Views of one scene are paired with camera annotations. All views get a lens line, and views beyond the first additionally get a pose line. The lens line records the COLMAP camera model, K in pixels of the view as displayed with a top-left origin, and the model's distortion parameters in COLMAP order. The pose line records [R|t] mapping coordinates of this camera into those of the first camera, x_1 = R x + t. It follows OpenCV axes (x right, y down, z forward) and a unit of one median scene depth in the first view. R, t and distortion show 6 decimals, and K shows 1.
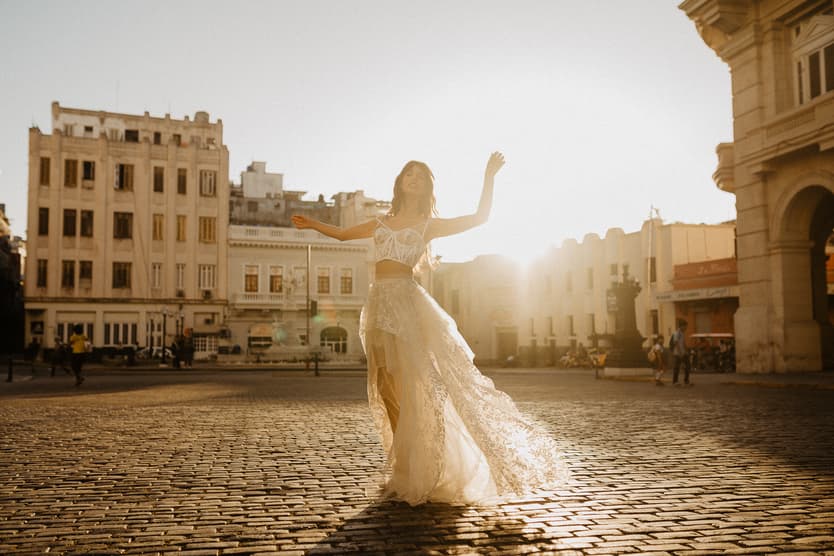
lens RADIAL K [[789.5, 0, 417.0], [0, 789.5, 278.0], [0, 0, 1]] dist [-0.004433, -0.004523]
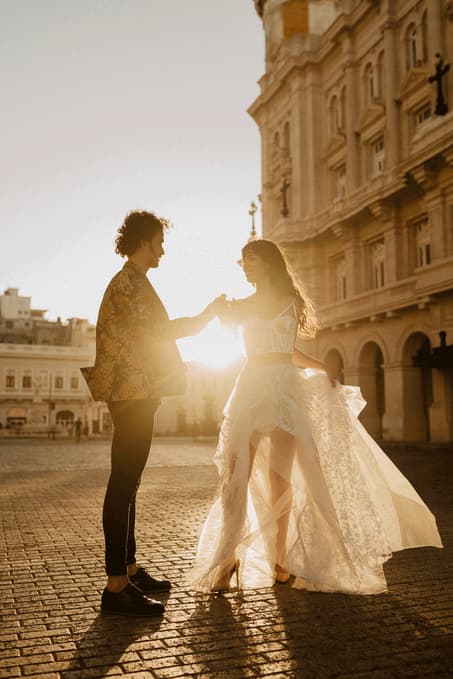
lens RADIAL K [[642.8, 0, 226.5], [0, 642.8, 339.5], [0, 0, 1]] dist [-0.004433, -0.004523]
pose [[0.990609, 0.019893, 0.135273, 0.034971], [-0.014438, 0.999047, -0.041189, -0.030607], [-0.135963, 0.038849, 0.989952, -0.295887]]
